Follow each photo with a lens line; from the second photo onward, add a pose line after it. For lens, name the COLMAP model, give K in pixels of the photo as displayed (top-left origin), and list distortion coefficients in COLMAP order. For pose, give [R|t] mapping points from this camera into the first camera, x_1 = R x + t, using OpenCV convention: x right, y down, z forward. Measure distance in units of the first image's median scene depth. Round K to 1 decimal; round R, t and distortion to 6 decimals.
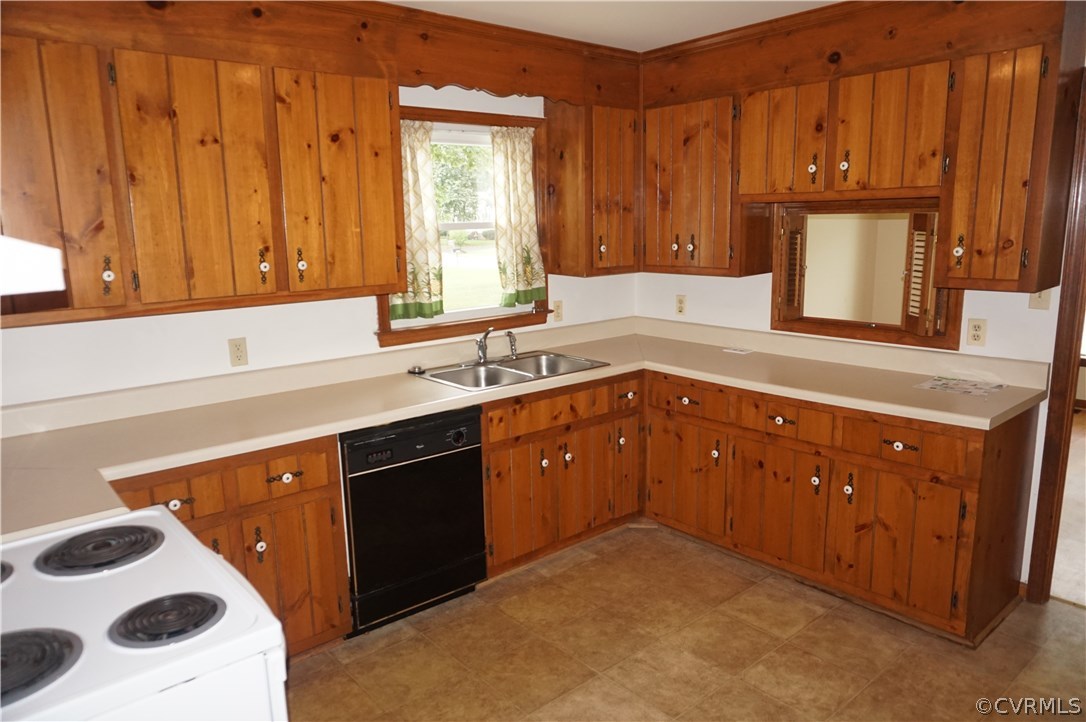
lens RADIAL K [[735.4, 0, 545.6], [0, 735.4, 358.1], [0, 0, 1]] dist [-0.039795, 0.004005]
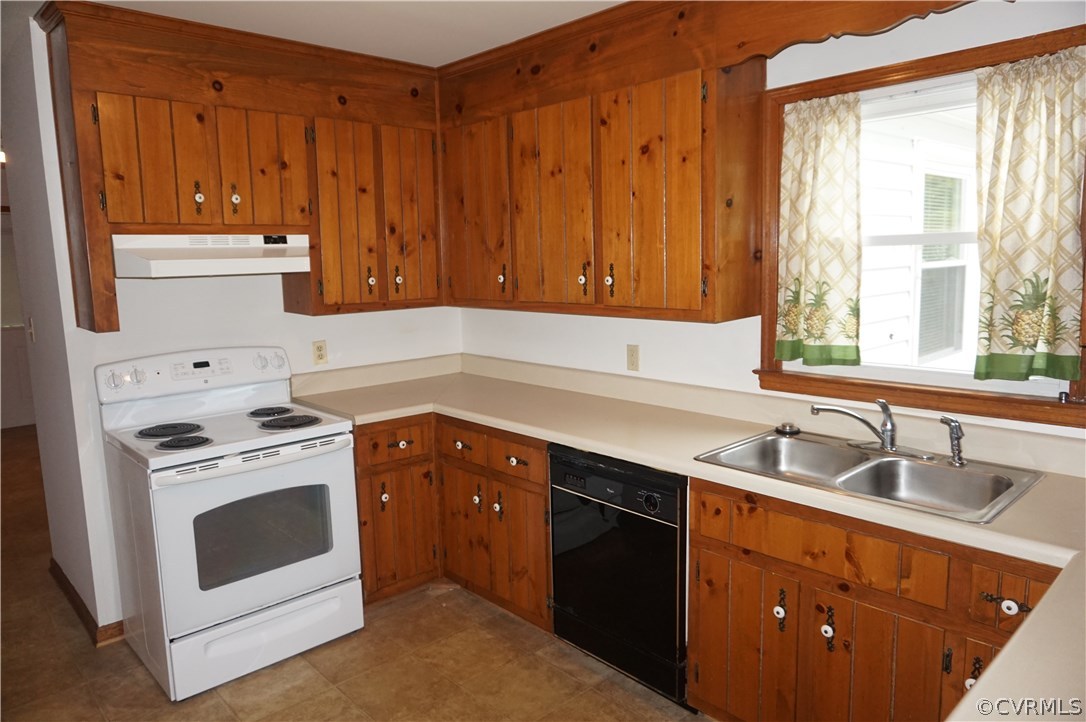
lens RADIAL K [[735.4, 0, 544.9], [0, 735.4, 362.3], [0, 0, 1]] dist [-0.039795, 0.004005]
pose [[0.016242, 0.155839, -0.987649, 0.675050], [-0.163315, 0.974927, 0.151146, -0.150382], [0.986440, 0.158843, 0.041285, 0.853200]]
